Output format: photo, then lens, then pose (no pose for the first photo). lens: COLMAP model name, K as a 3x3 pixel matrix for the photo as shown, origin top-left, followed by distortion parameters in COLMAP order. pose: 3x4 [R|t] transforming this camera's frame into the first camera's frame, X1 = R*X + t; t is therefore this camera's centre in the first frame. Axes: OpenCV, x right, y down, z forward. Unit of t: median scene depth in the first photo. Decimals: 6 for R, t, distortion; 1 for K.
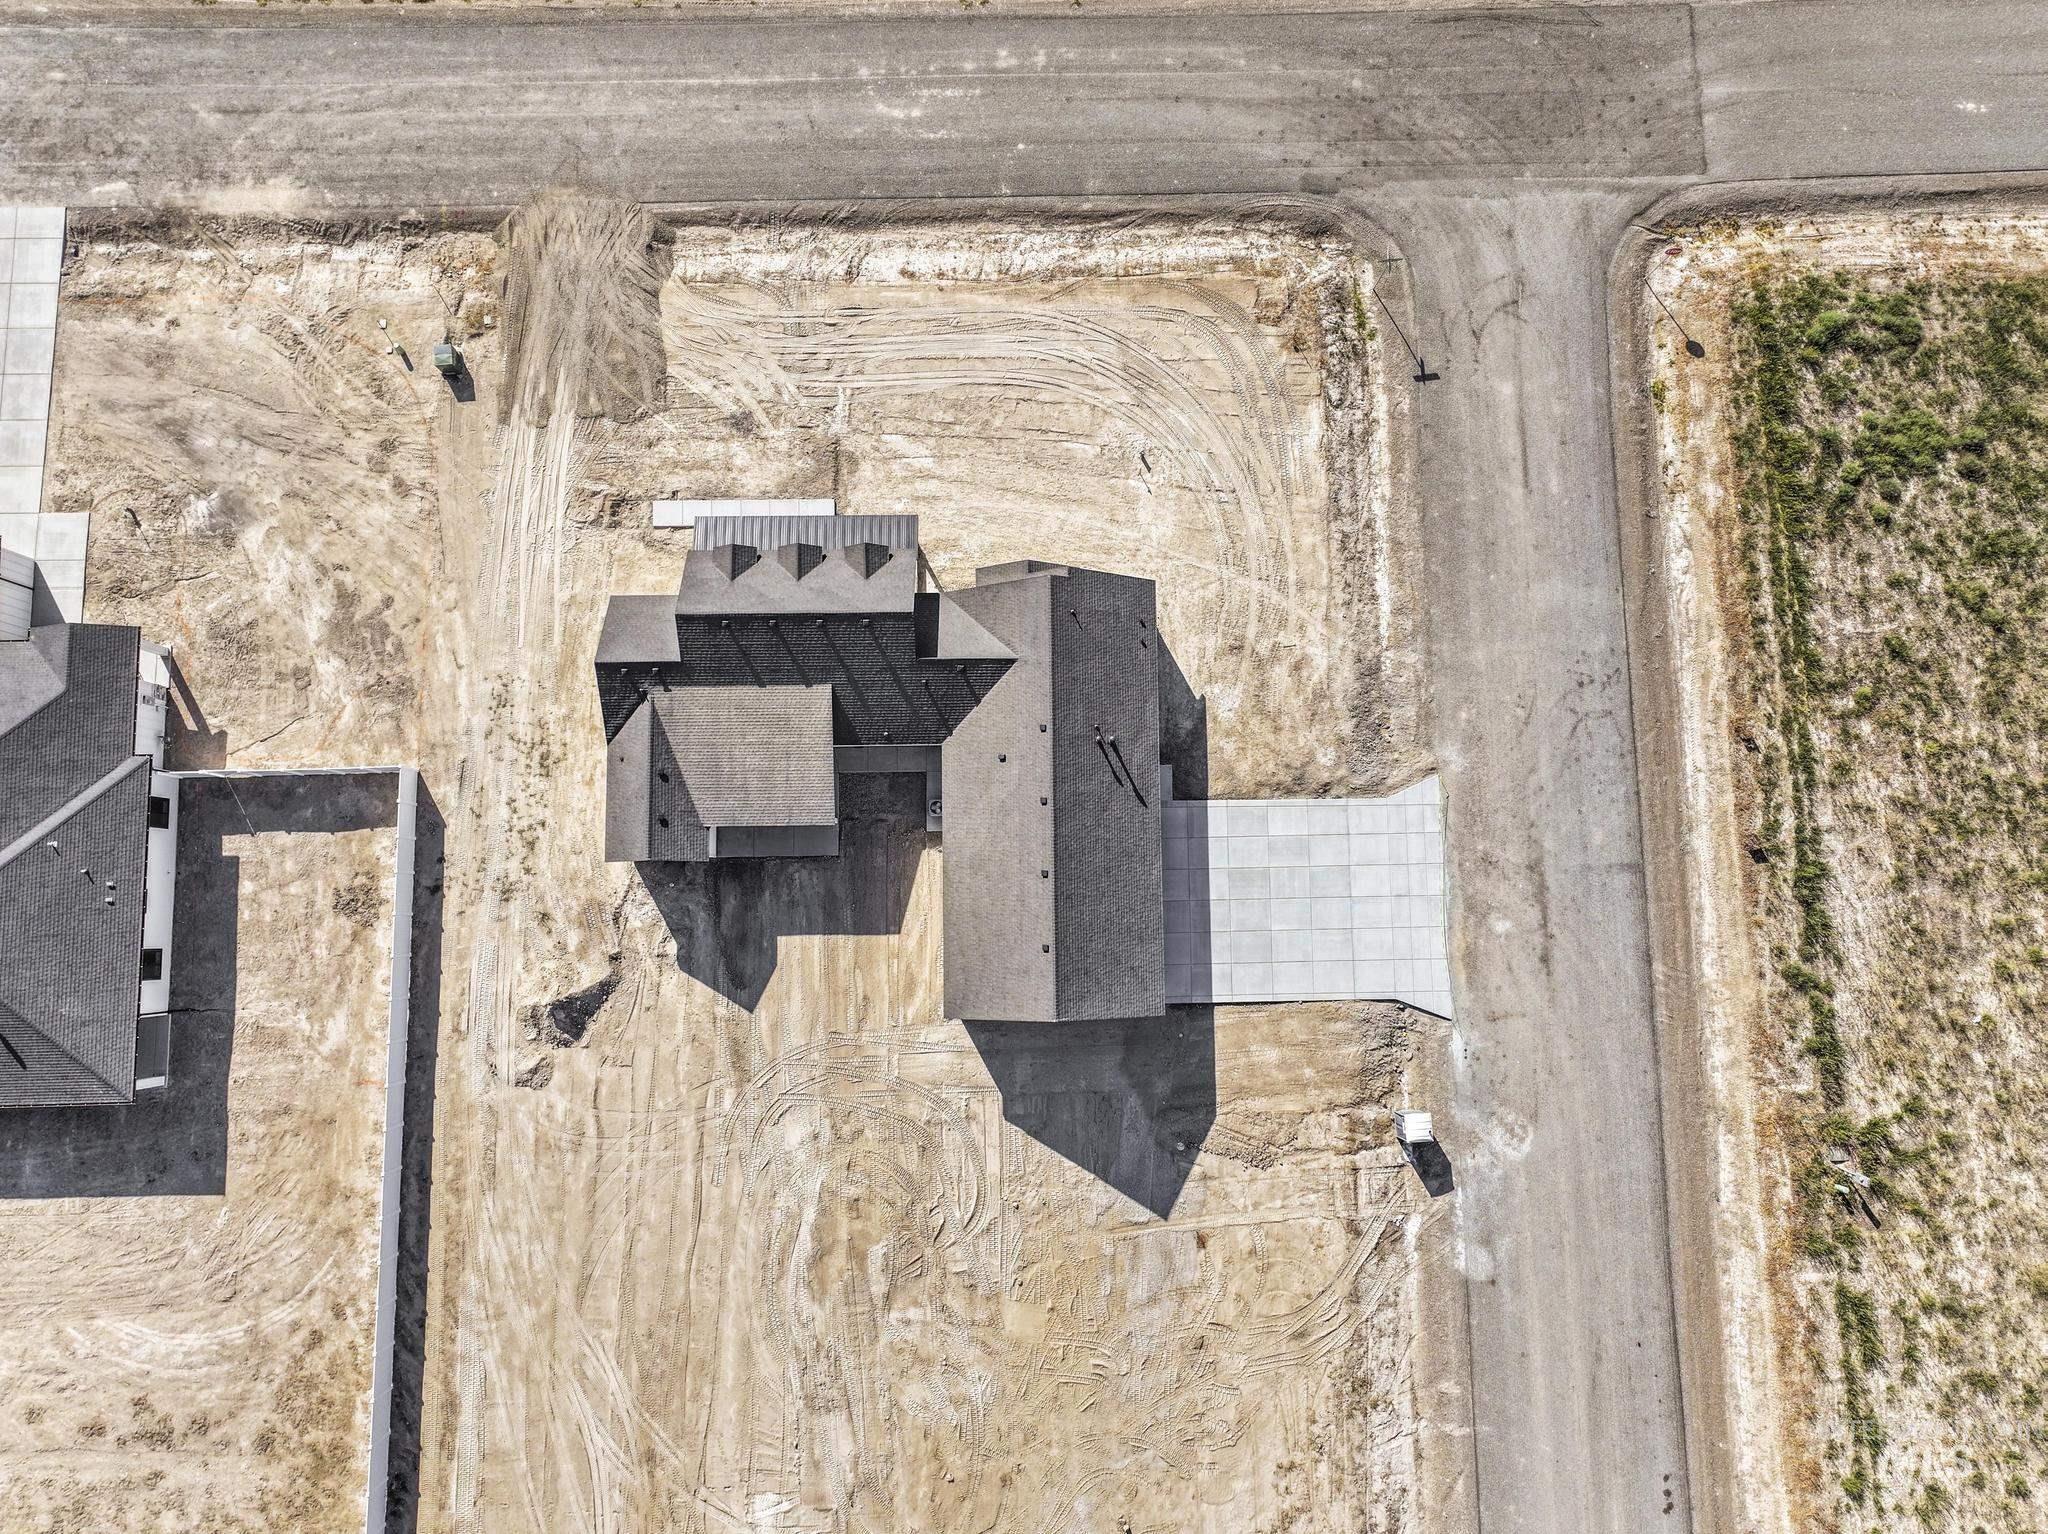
lens RADIAL K [[1444.3, 0, 1015.2], [0, 1444.3, 763.8], [0, 0, 1]] dist [-0.010313, 0.024145]
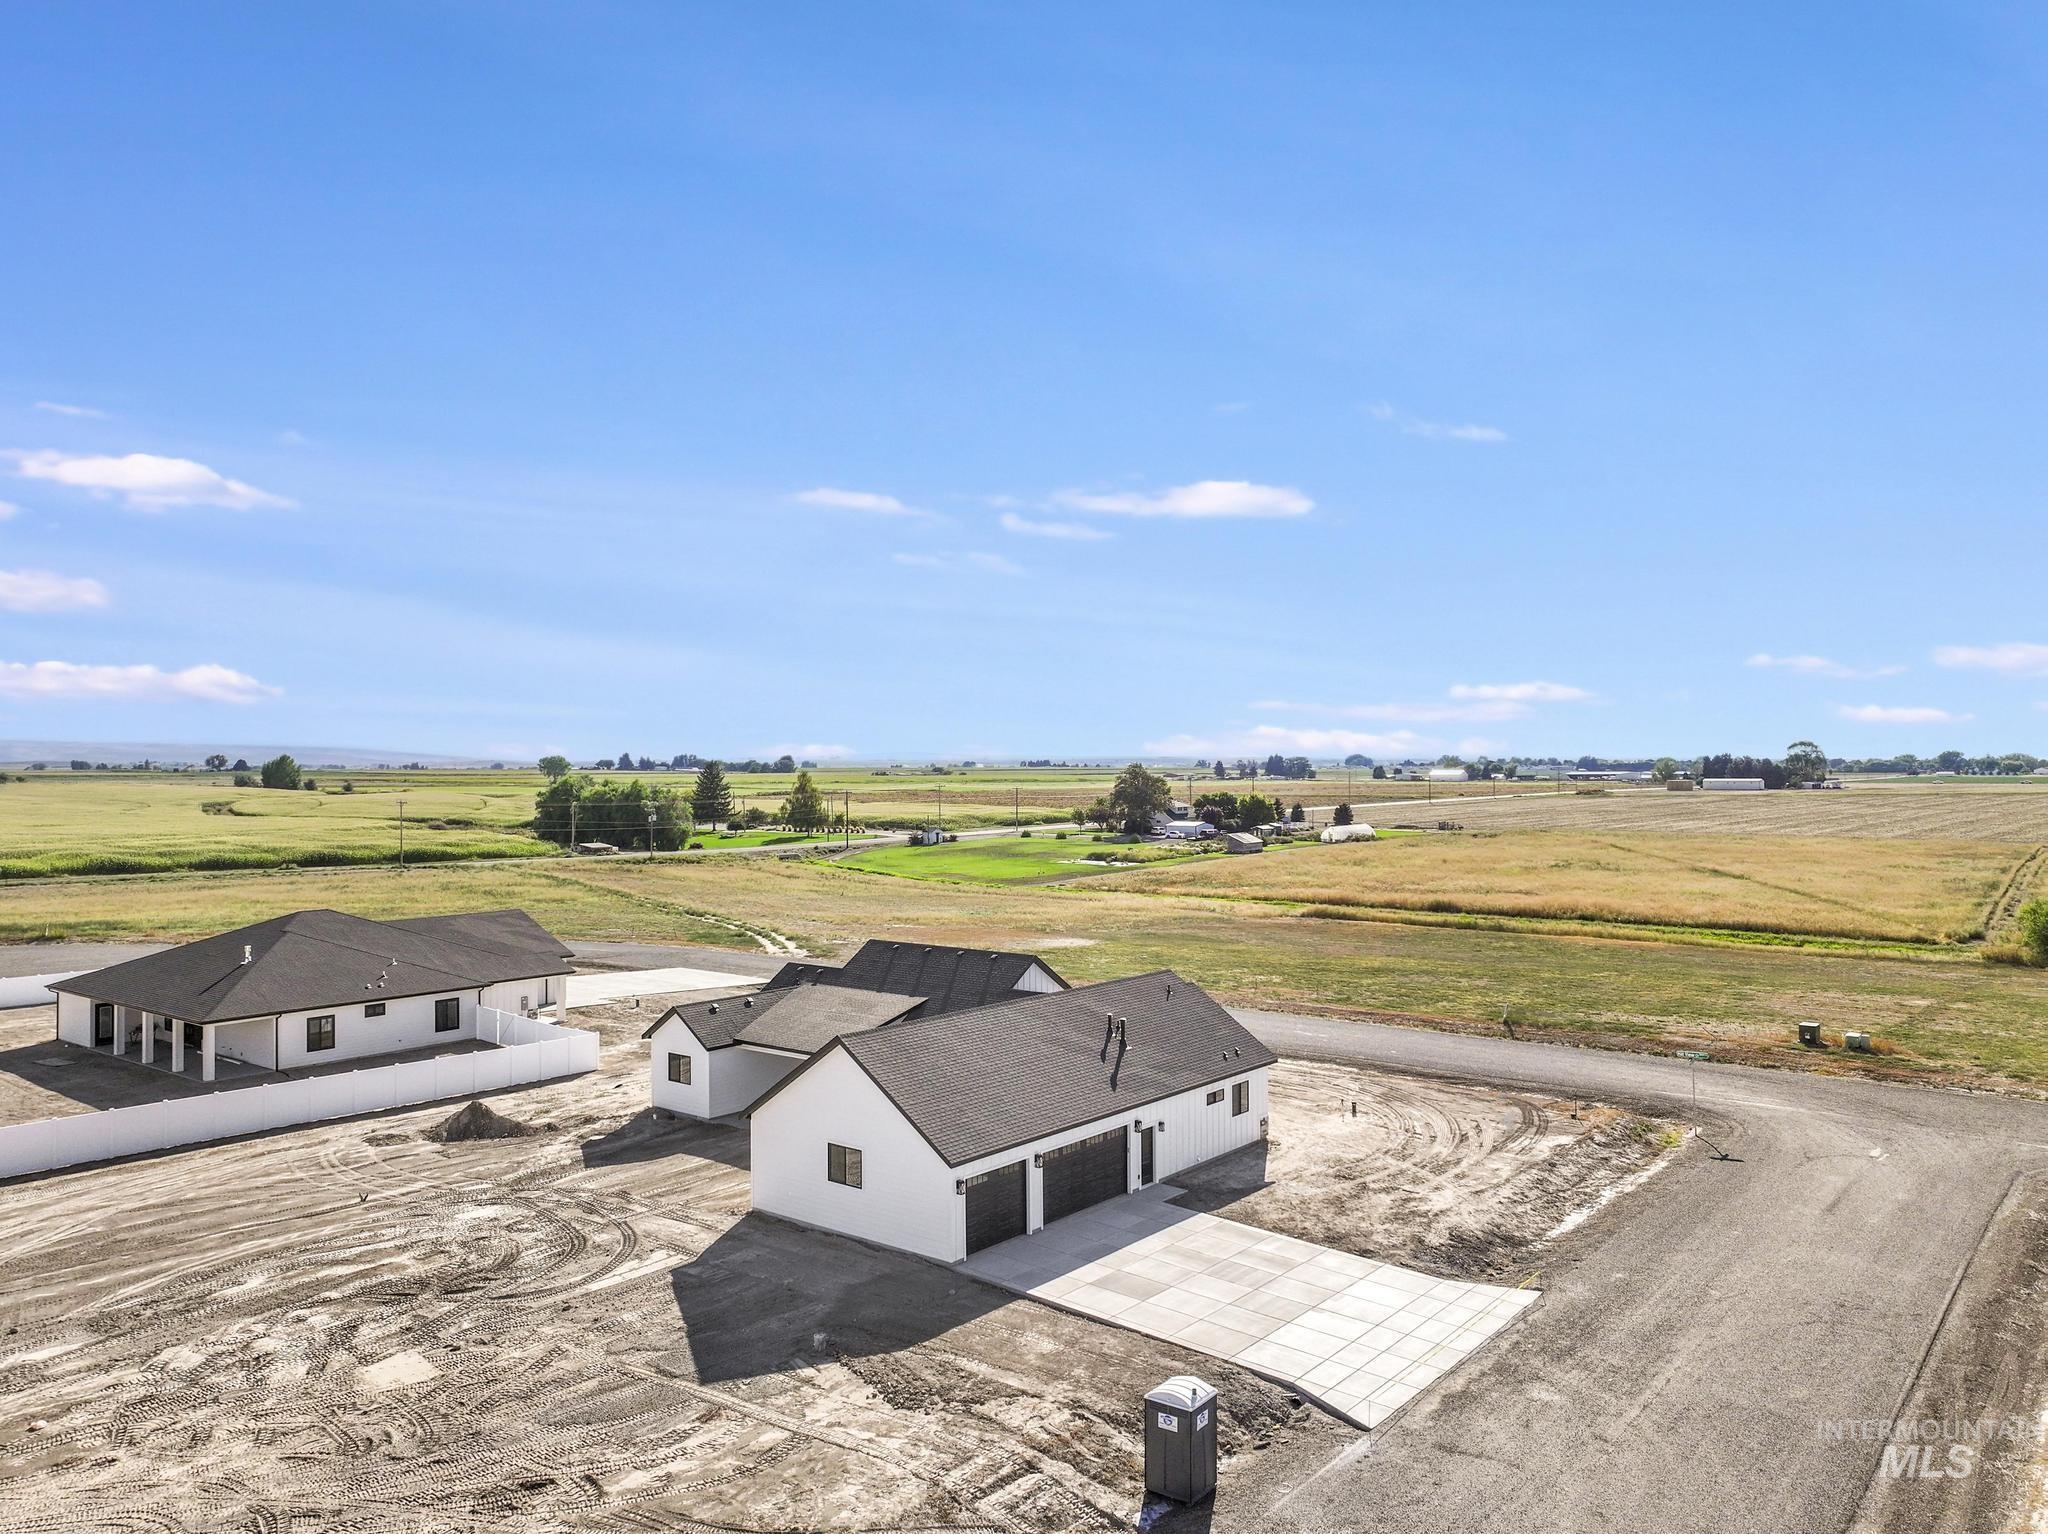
lens RADIAL K [[1444.3, 0, 1015.2], [0, 1444.3, 763.8], [0, 0, 1]] dist [-0.010313, 0.024145]
pose [[0.763717, -0.002552, -0.645546, 0.531891], [-0.641017, 0.115306, -0.758816, 0.610274], [0.076372, 0.993327, 0.086425, 0.717609]]
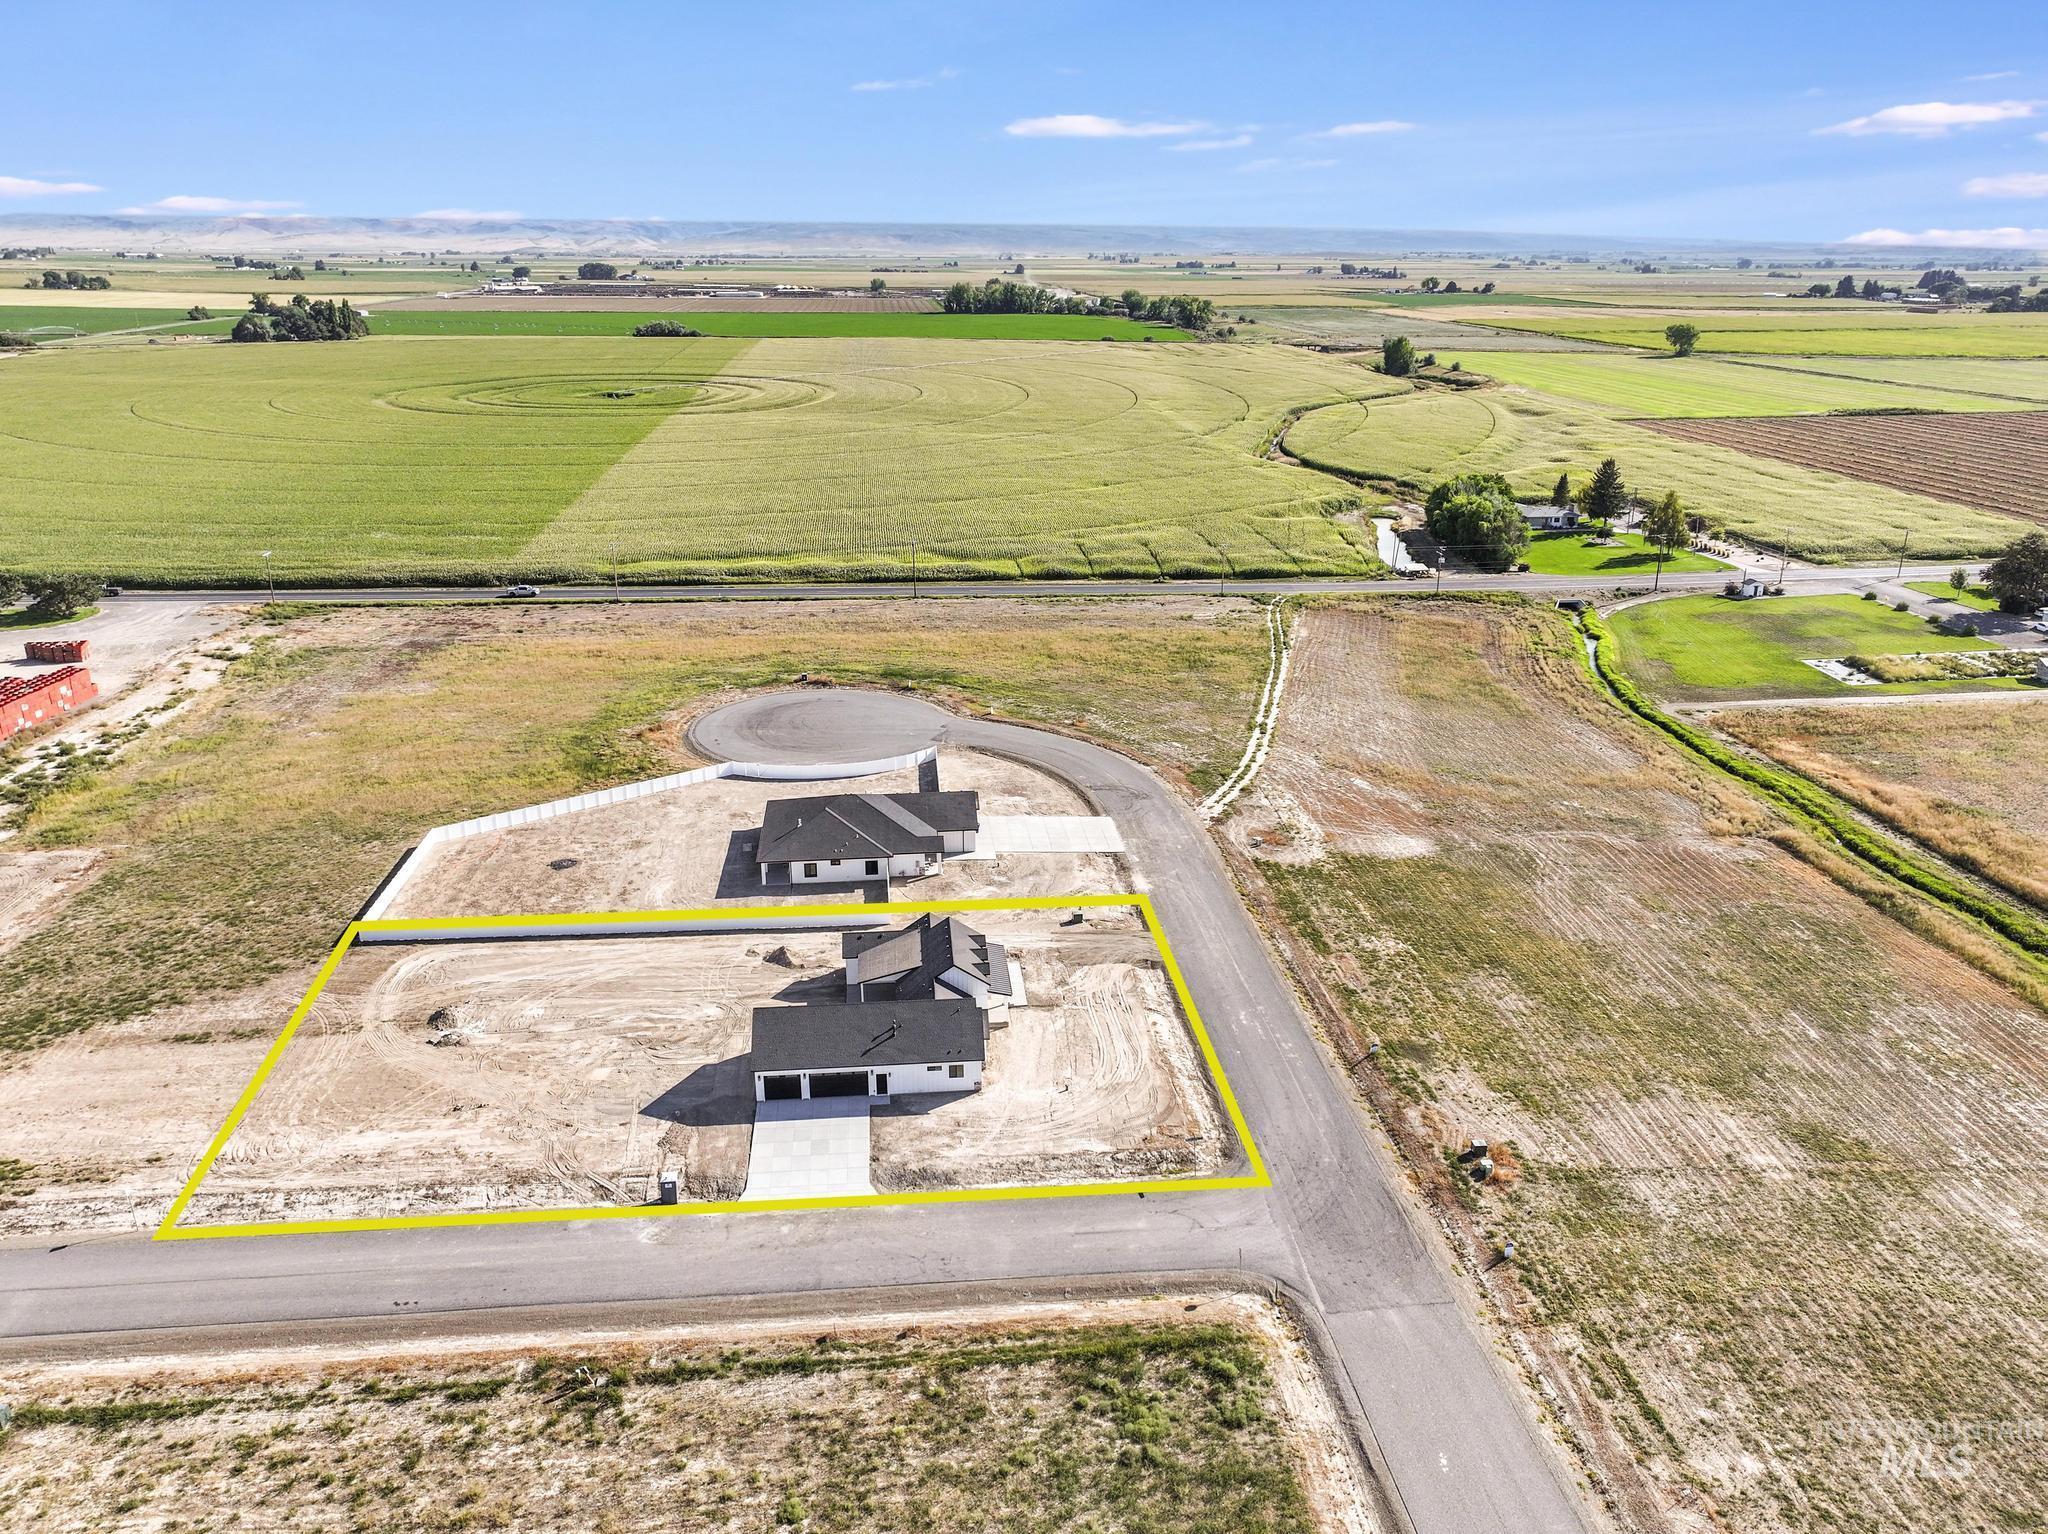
lens RADIAL K [[1444.3, 0, 1015.2], [0, 1444.3, 763.8], [0, 0, 1]] dist [-0.010313, 0.024145]
pose [[0.072818, 0.329311, -0.941410, 1.680199], [-0.990280, 0.136026, -0.029016, -0.159900], [0.118501, 0.934372, 0.336015, 0.028464]]
